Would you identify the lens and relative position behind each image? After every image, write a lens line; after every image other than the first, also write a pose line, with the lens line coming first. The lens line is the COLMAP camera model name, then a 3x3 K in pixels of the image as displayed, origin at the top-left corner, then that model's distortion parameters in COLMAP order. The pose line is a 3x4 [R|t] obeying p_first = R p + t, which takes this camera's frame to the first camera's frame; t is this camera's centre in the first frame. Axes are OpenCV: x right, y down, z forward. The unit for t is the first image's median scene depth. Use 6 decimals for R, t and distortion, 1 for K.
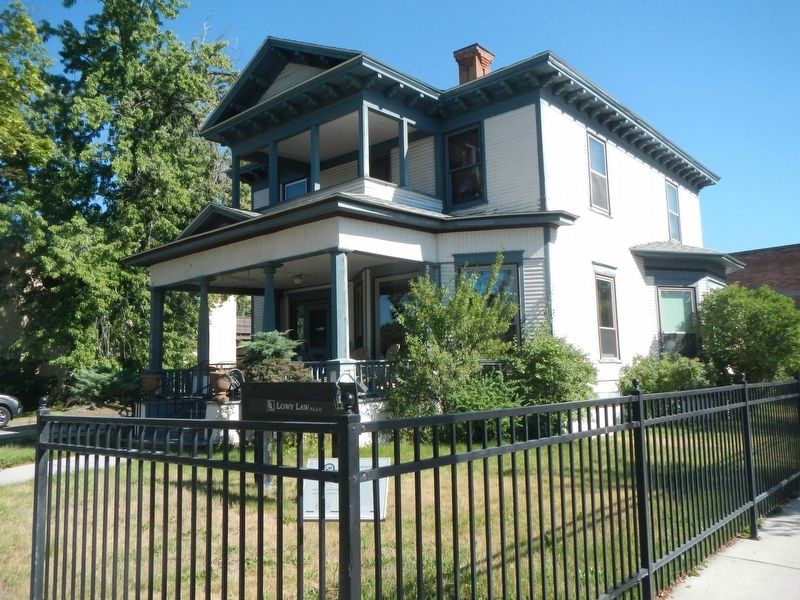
lens RADIAL K [[662.2, 0, 400.0], [0, 662.2, 300.0], [0, 0, 1]] dist [-0.007042, 0.005063]
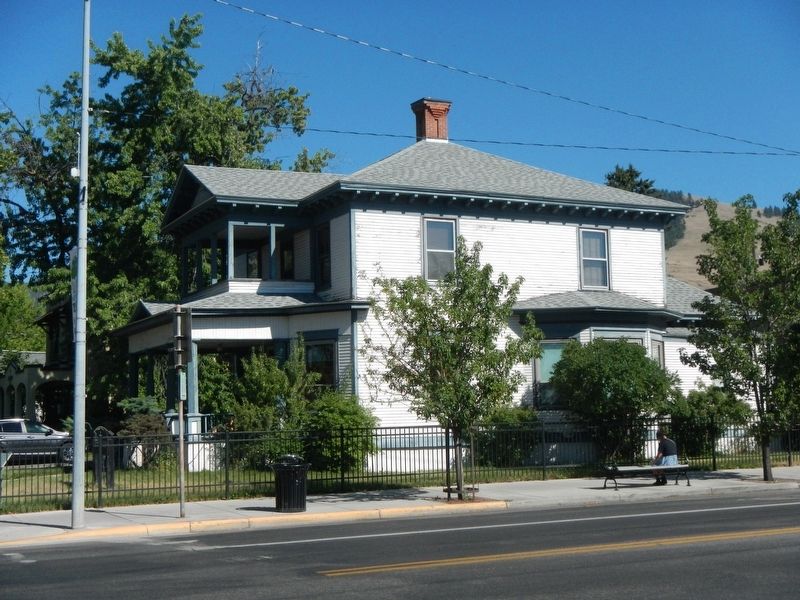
lens RADIAL K [[1169.8, 0, 400.0], [0, 1169.8, 300.0], [0, 0, 1]] dist [-0.018888, -0.049238]
pose [[0.925686, -0.037426, -0.376438, 1.090503], [0.047578, 0.998711, 0.017704, -0.155361], [0.375290, -0.034298, 0.926273, -1.024623]]
